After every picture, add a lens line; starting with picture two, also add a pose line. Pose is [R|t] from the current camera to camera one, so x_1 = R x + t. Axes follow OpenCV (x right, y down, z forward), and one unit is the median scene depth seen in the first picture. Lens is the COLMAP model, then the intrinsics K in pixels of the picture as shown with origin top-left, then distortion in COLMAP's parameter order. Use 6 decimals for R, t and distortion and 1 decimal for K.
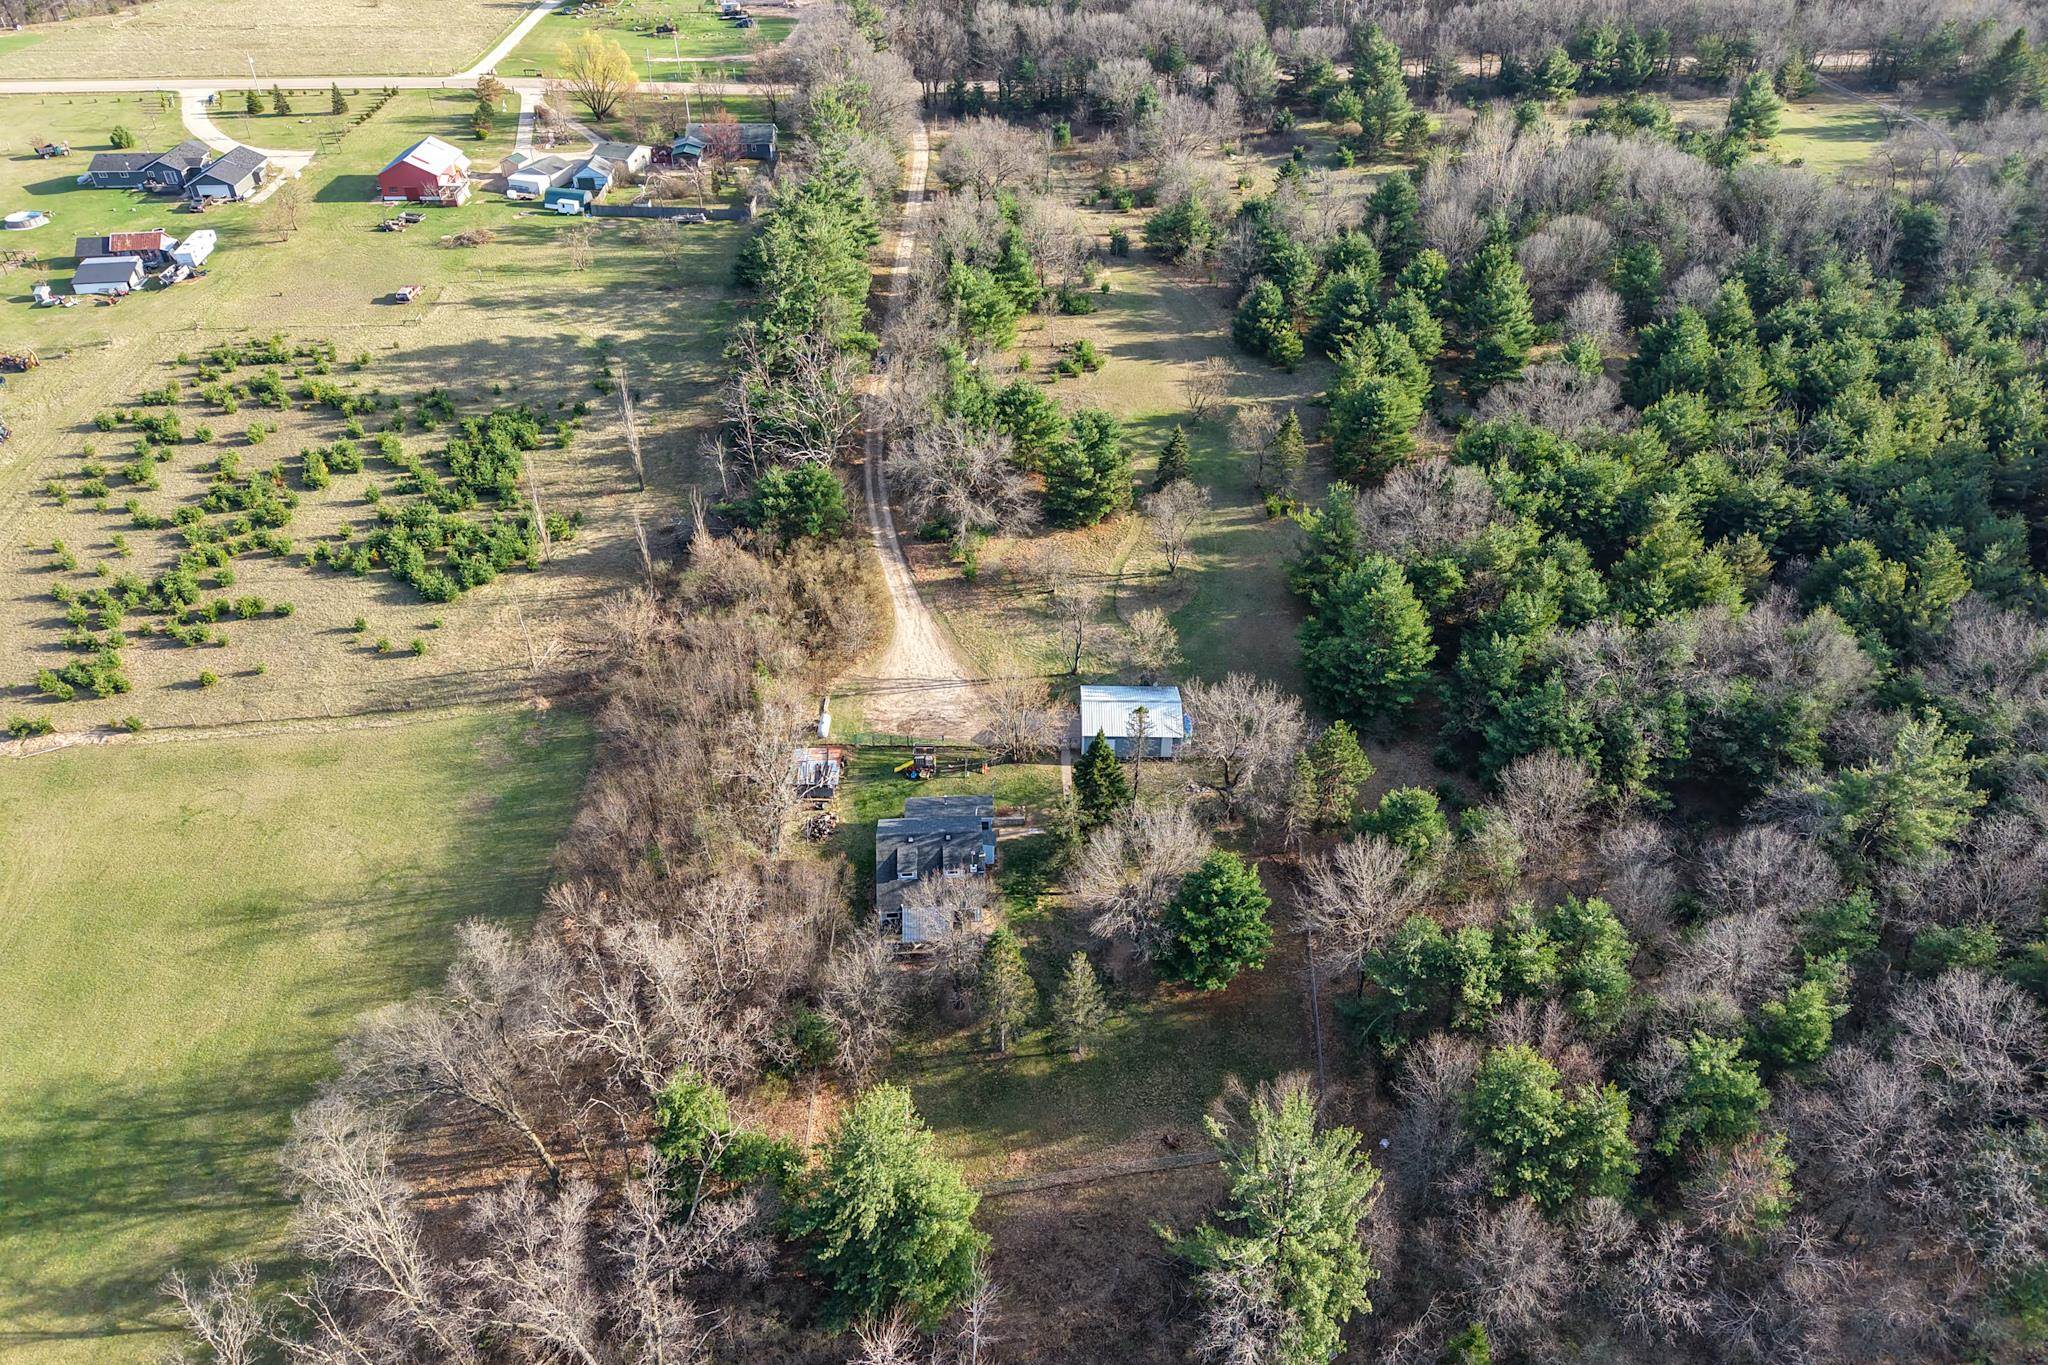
lens RADIAL K [[1382.9, 0, 1028.9], [0, 1382.9, 696.0], [0, 0, 1]] dist [-0.015747, 0.003509]
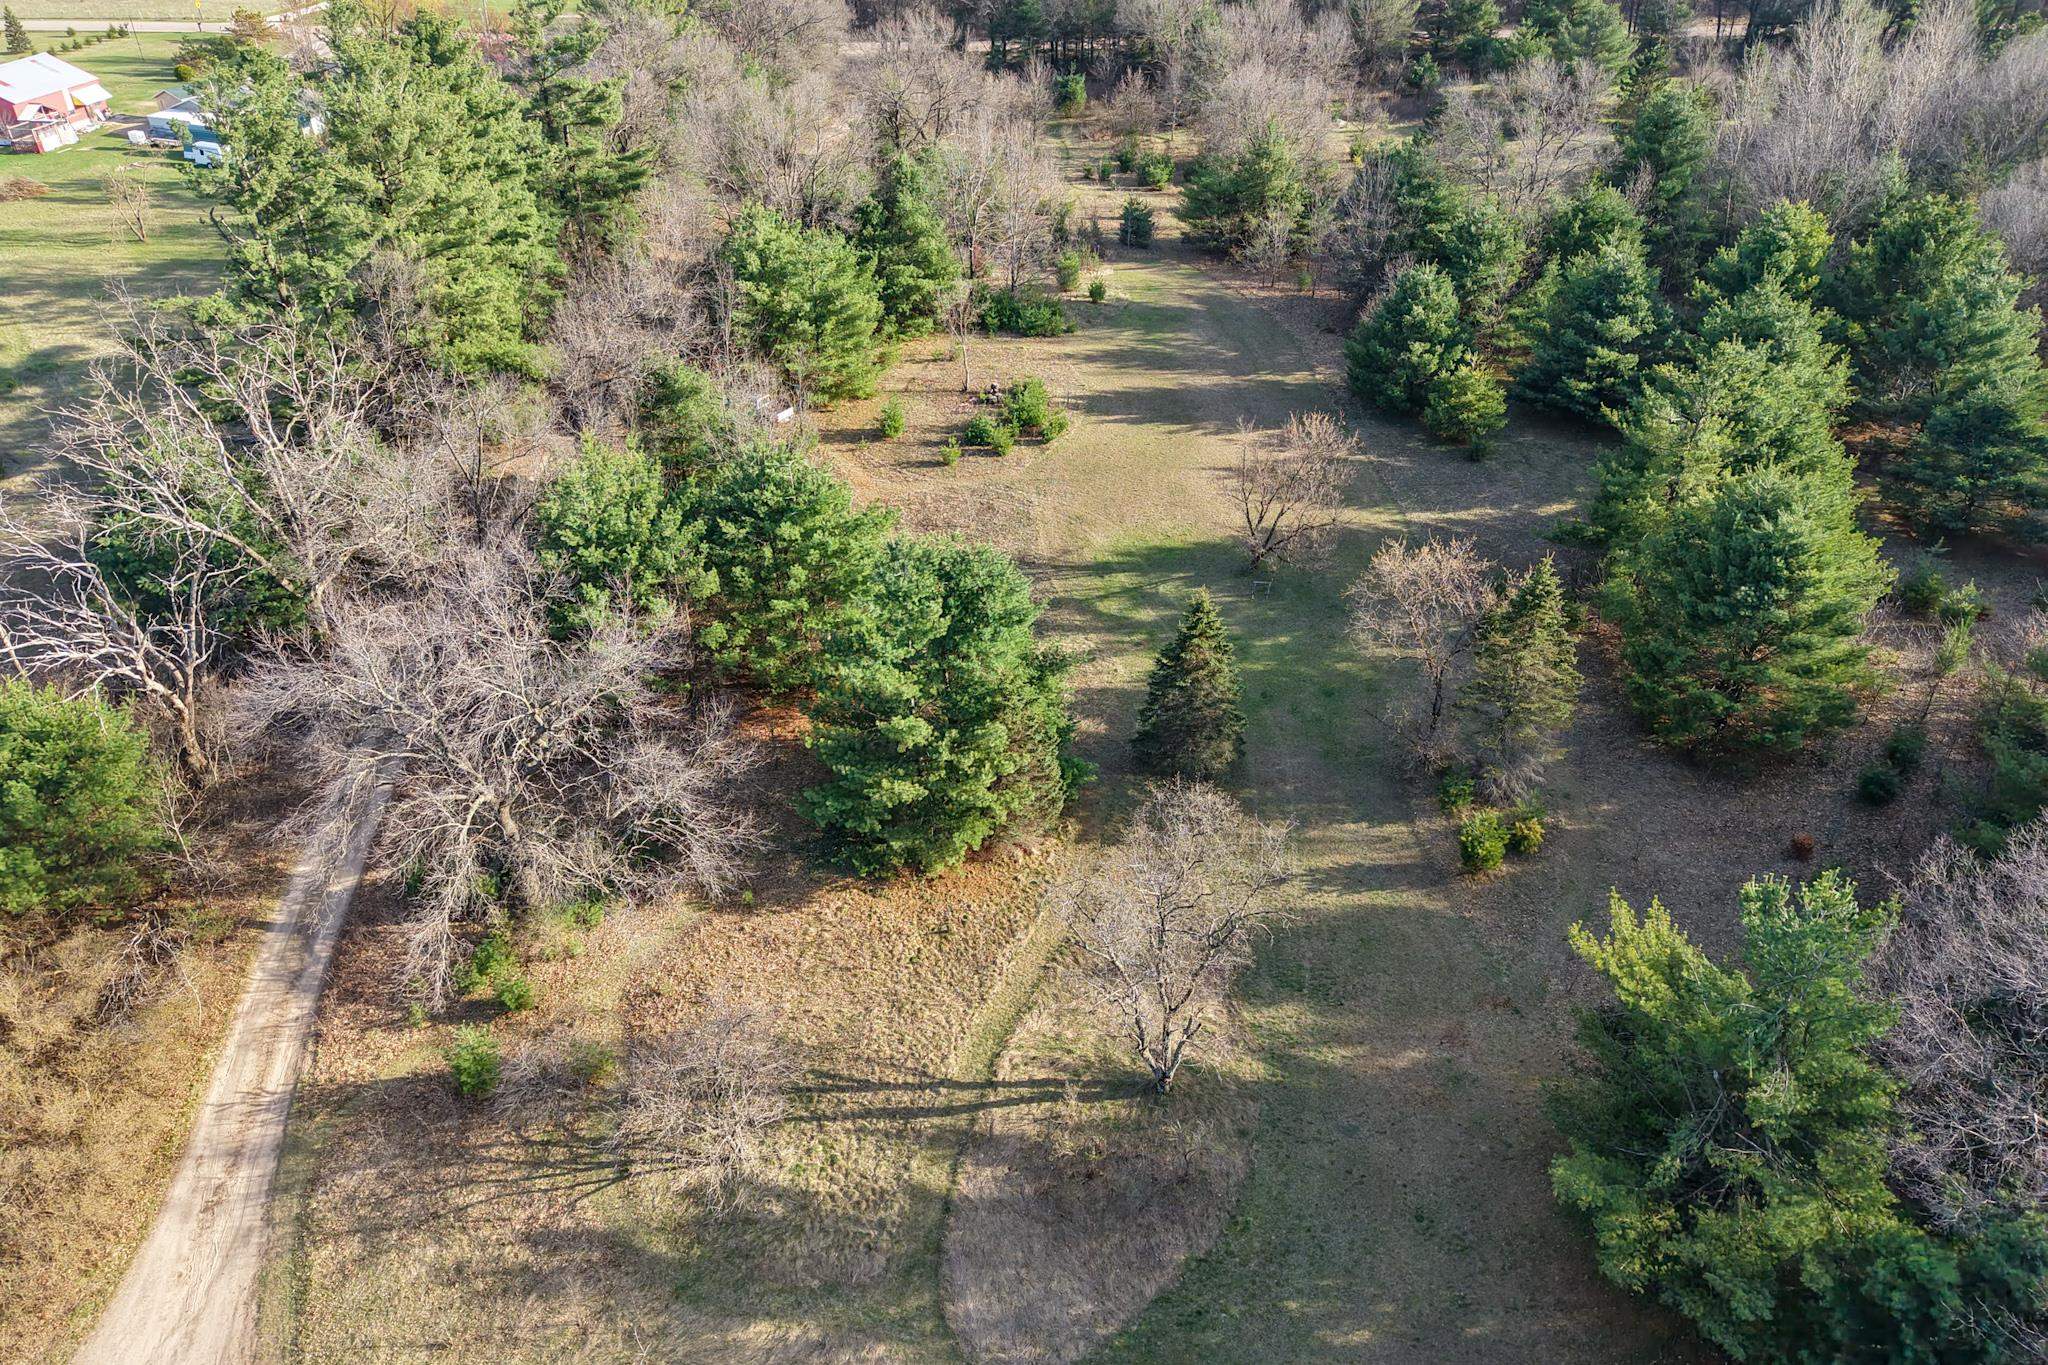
lens RADIAL K [[1382.9, 0, 1022.8], [0, 1382.9, 671.6], [0, 0, 1]] dist [-0.015747, 0.003509]
pose [[0.997551, 0.038315, -0.058516, 0.070691], [-0.043091, 0.995646, -0.082661, -0.121761], [0.055094, 0.084980, 0.994858, 0.549517]]
